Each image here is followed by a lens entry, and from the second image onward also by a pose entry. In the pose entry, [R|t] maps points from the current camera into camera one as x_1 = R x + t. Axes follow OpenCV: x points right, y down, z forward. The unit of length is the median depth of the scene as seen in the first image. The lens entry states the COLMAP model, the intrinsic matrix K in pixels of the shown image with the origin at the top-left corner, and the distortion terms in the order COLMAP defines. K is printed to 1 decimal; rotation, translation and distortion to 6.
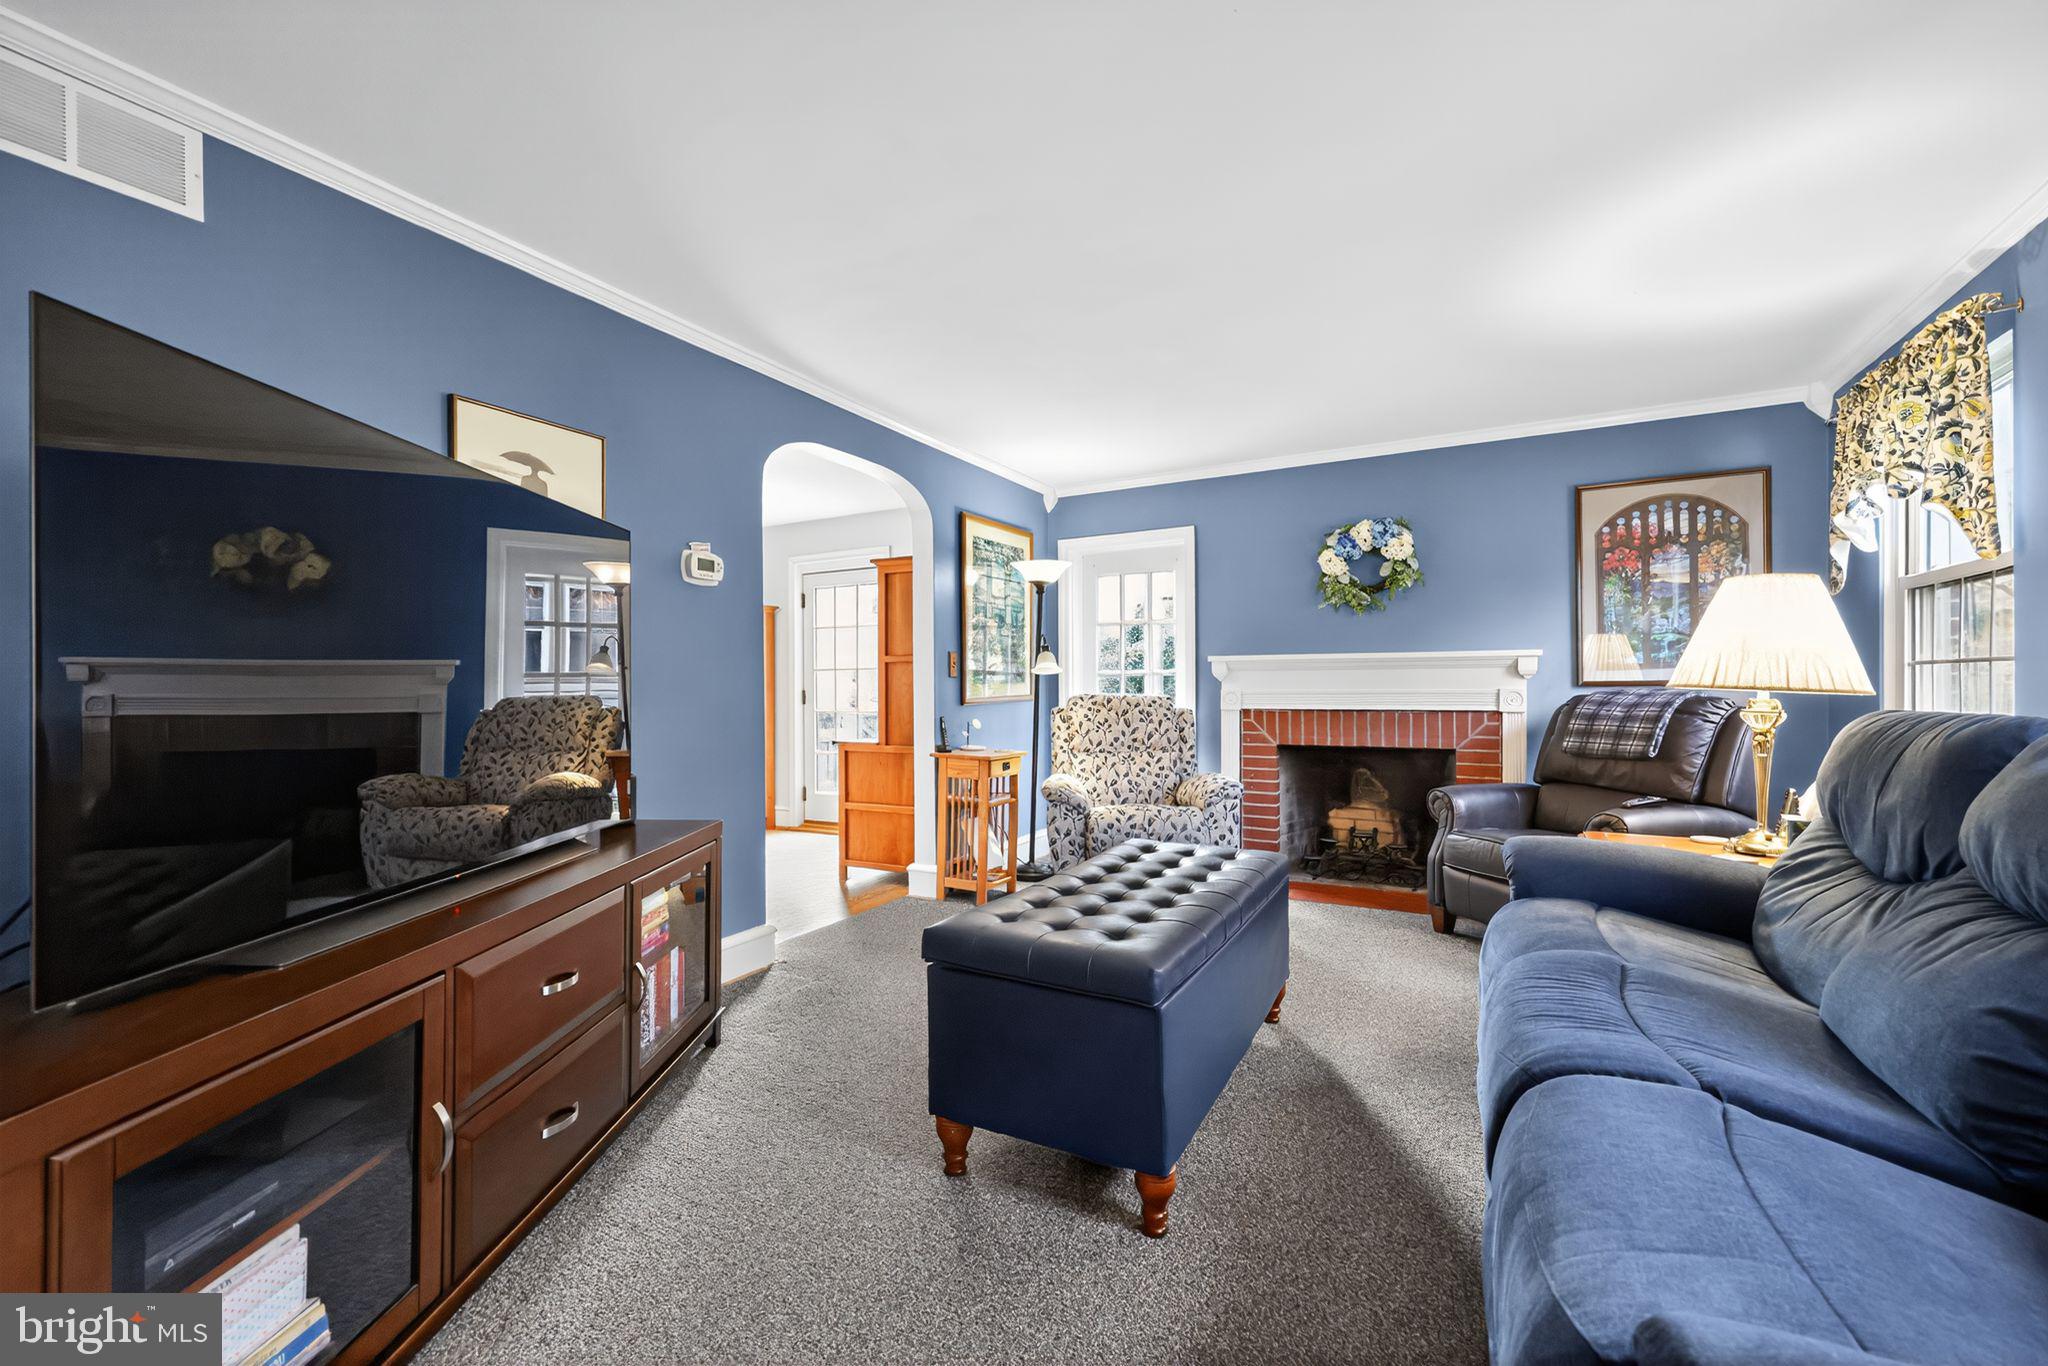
lens RADIAL K [[824.3, 0, 1016.6], [0, 824.3, 685.0], [0, 0, 1]] dist [-0.000131, -0.000156]
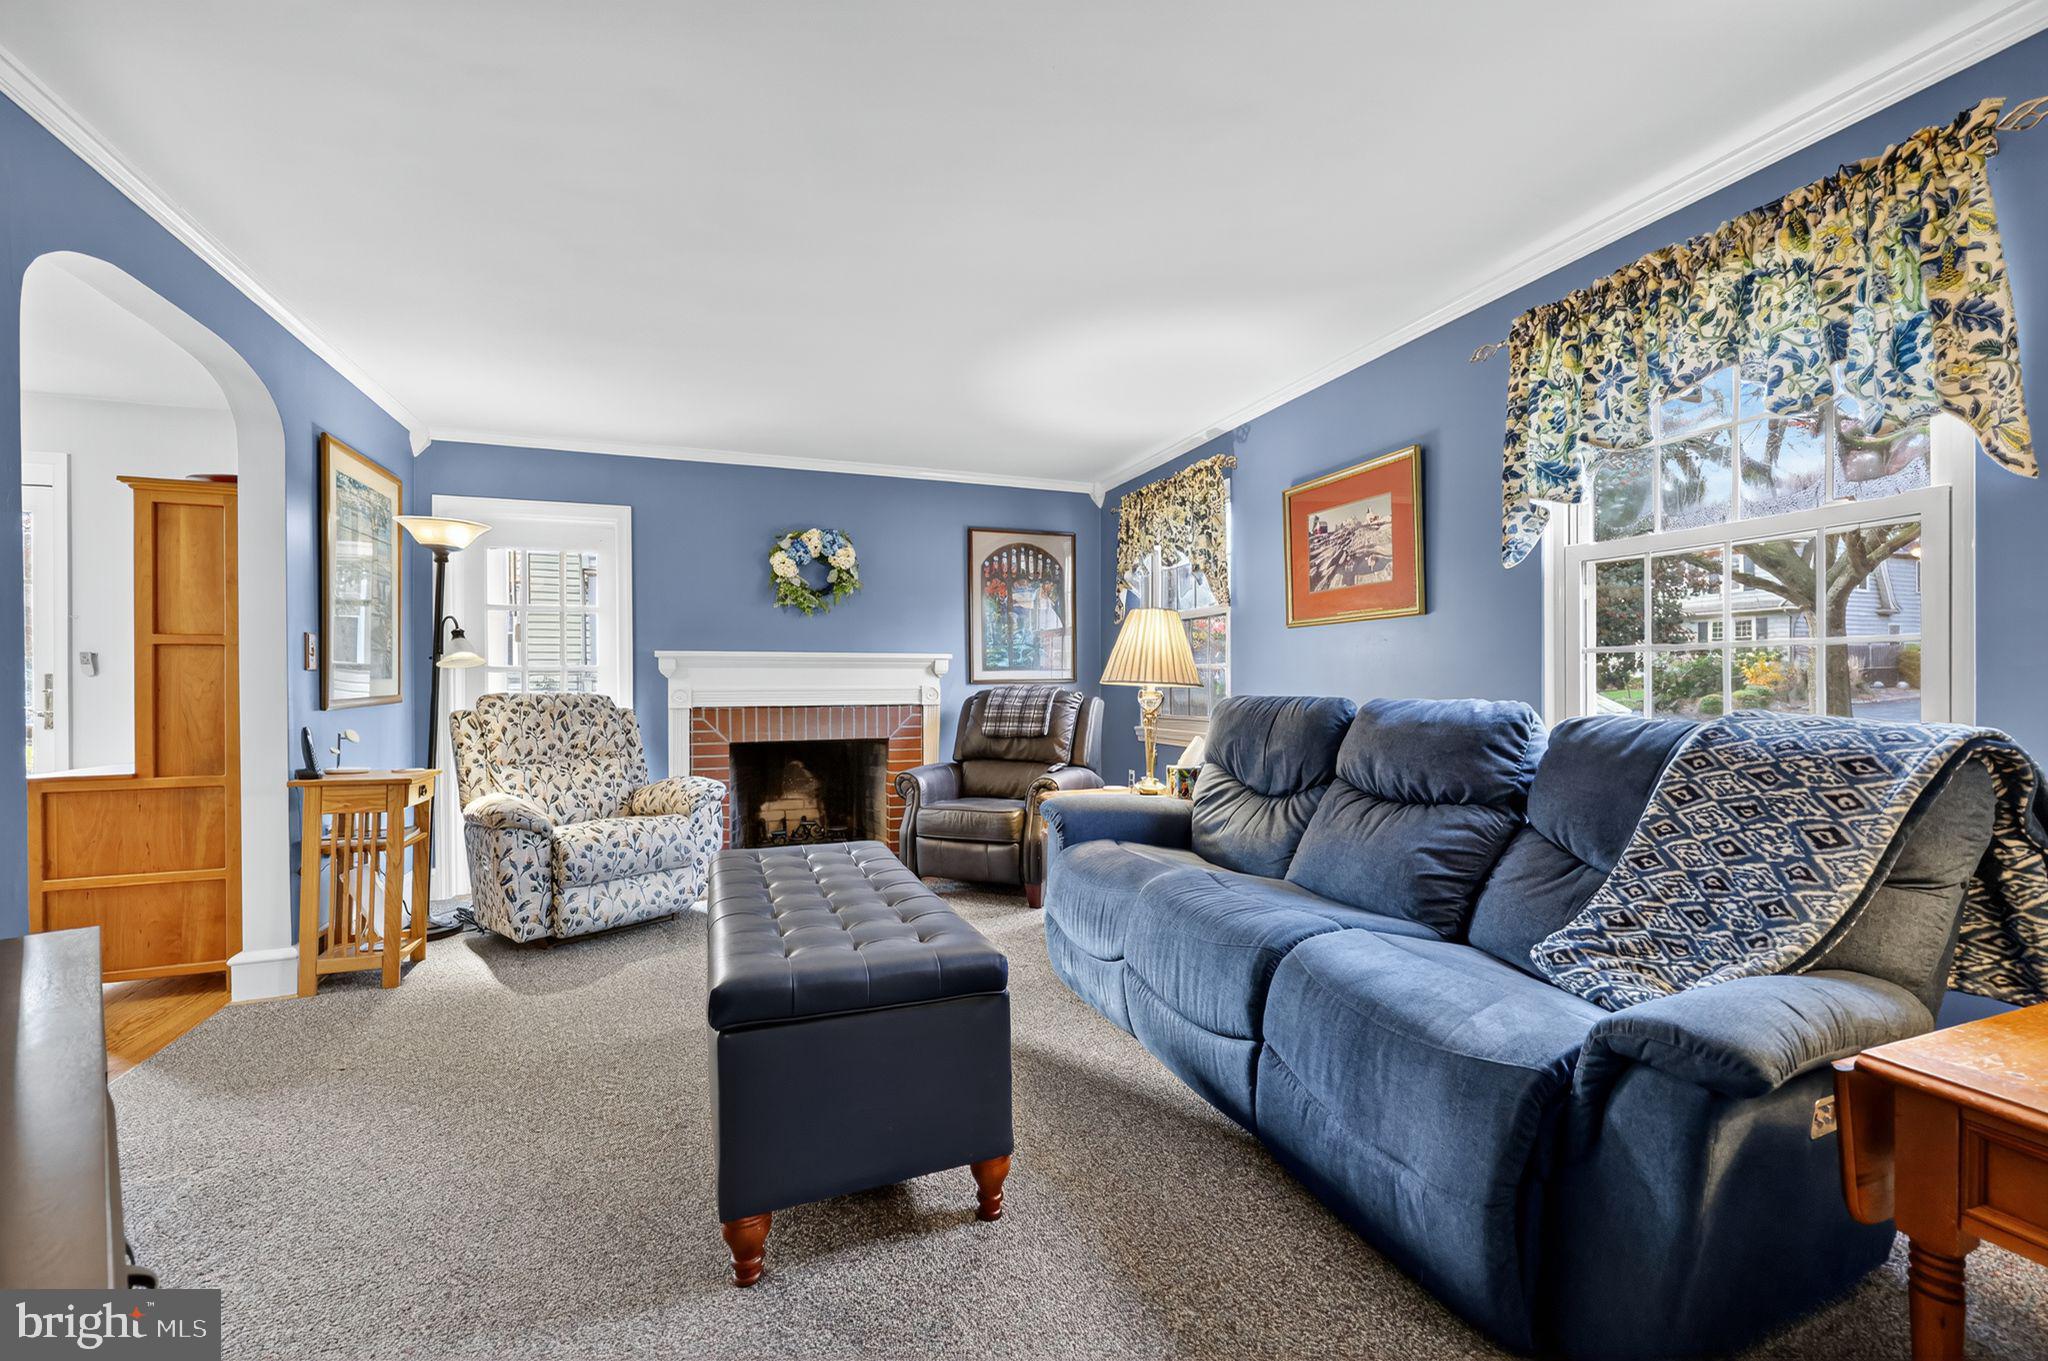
lens RADIAL K [[809.9, 0, 1009.6], [0, 809.9, 685.0], [0, 0, 1]] dist [-0.009966, -0.000086]
pose [[0.655631, -0.000204, 0.755082, -0.211585], [-0.000023, 1.000000, 0.000289, 0.003273], [-0.755082, -0.000207, 0.655631, 0.122184]]
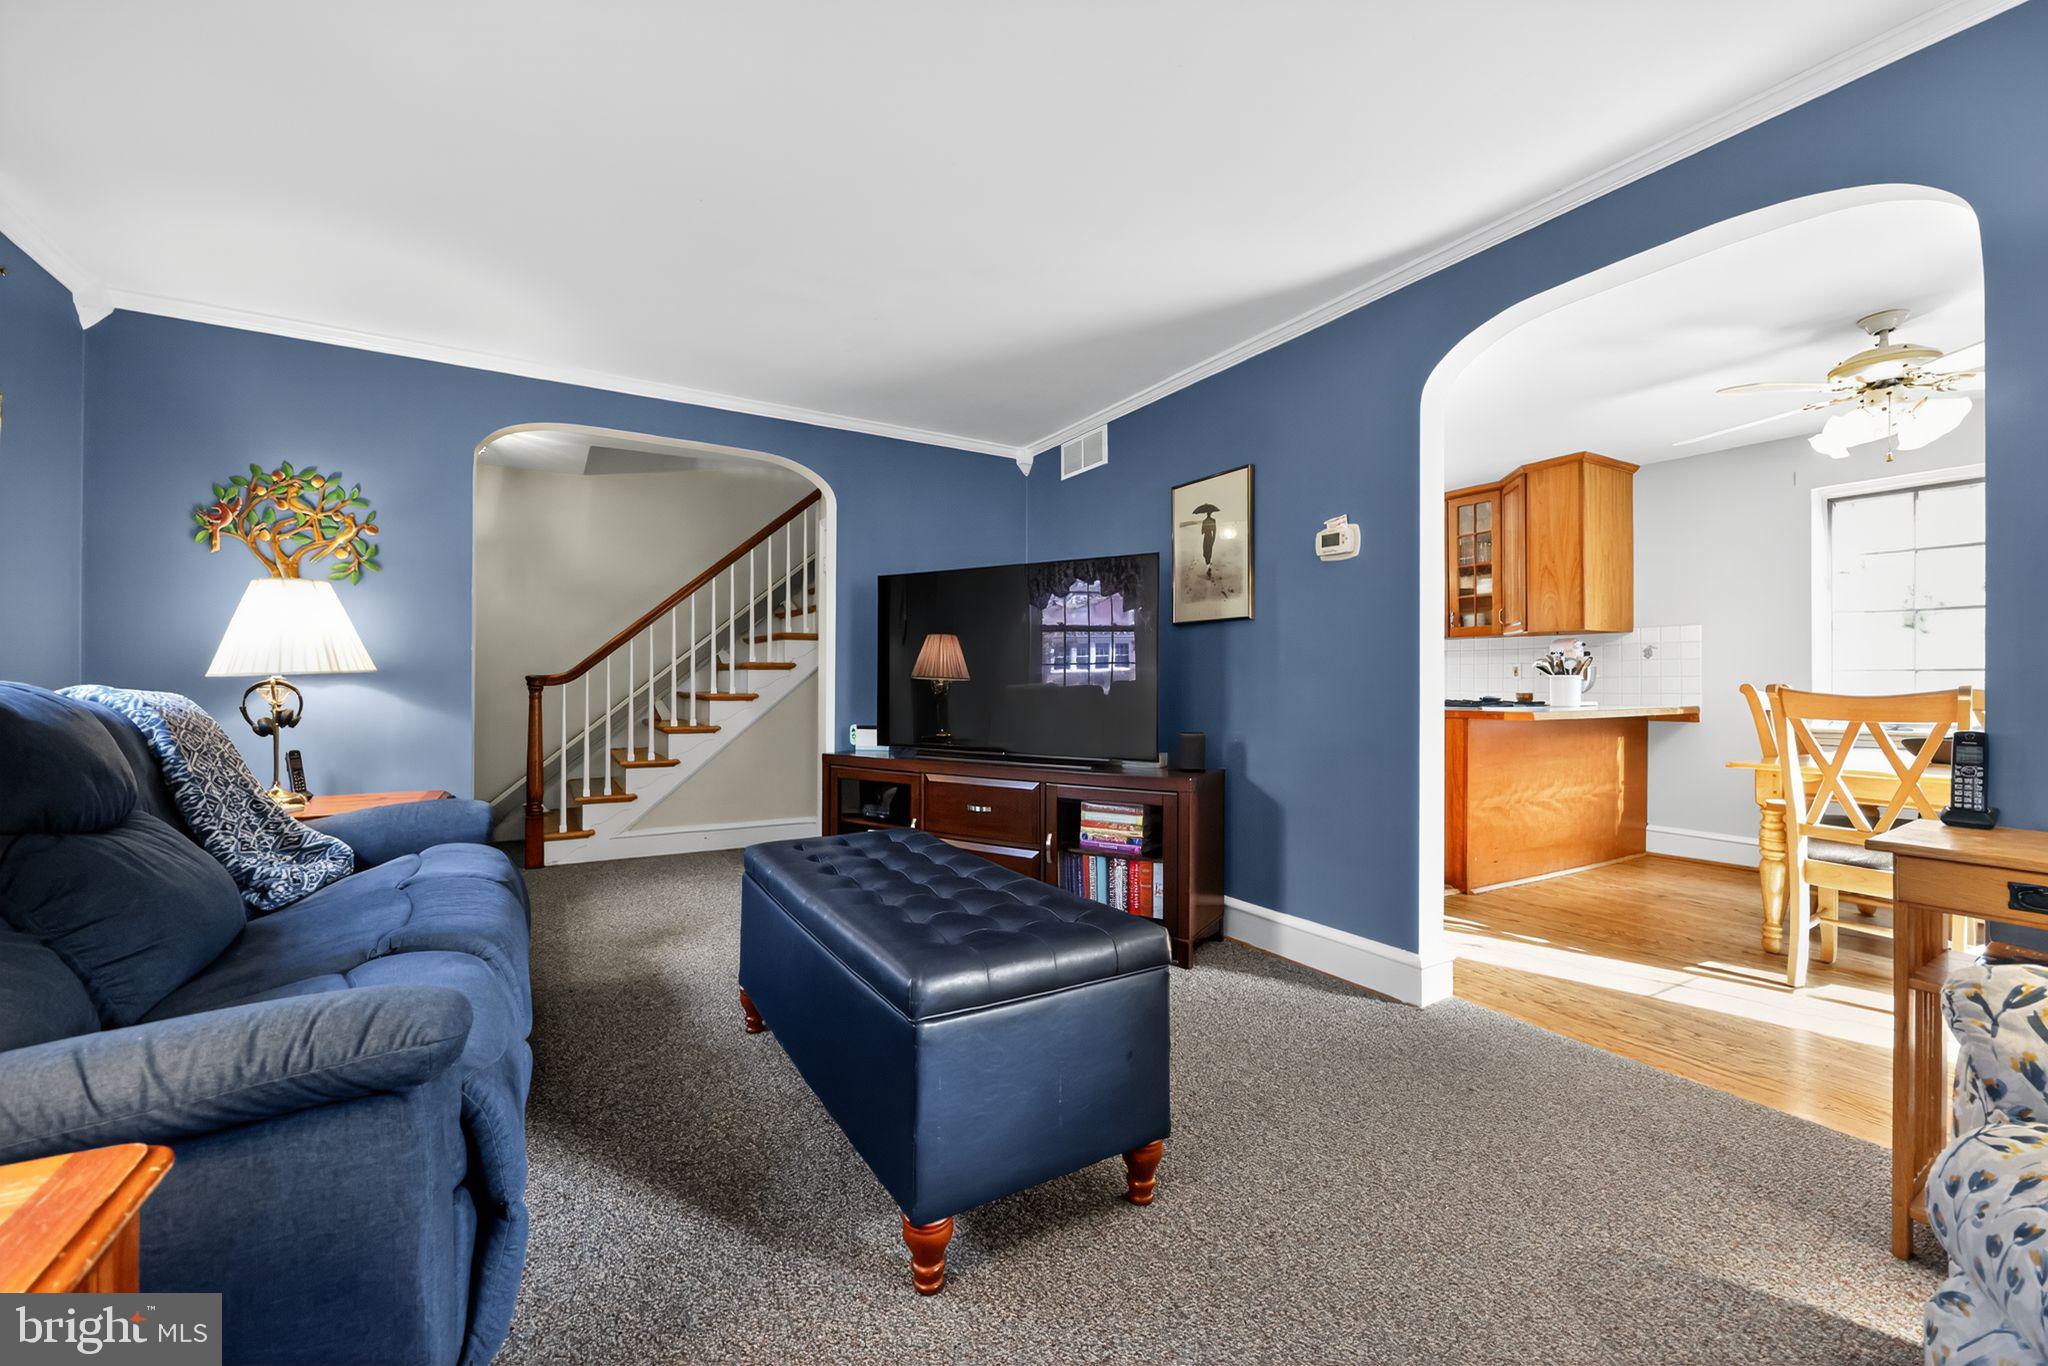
lens RADIAL K [[811.7, 0, 1023.7], [0, 811.7, 677.3], [0, 0, 1]] dist [-0.000510, -0.000084]
pose [[-0.504632, -0.000622, -0.863334, 0.440652], [0.001555, 0.999997, -0.001629, 0.013243], [0.863333, -0.002164, -0.504630, 0.800985]]
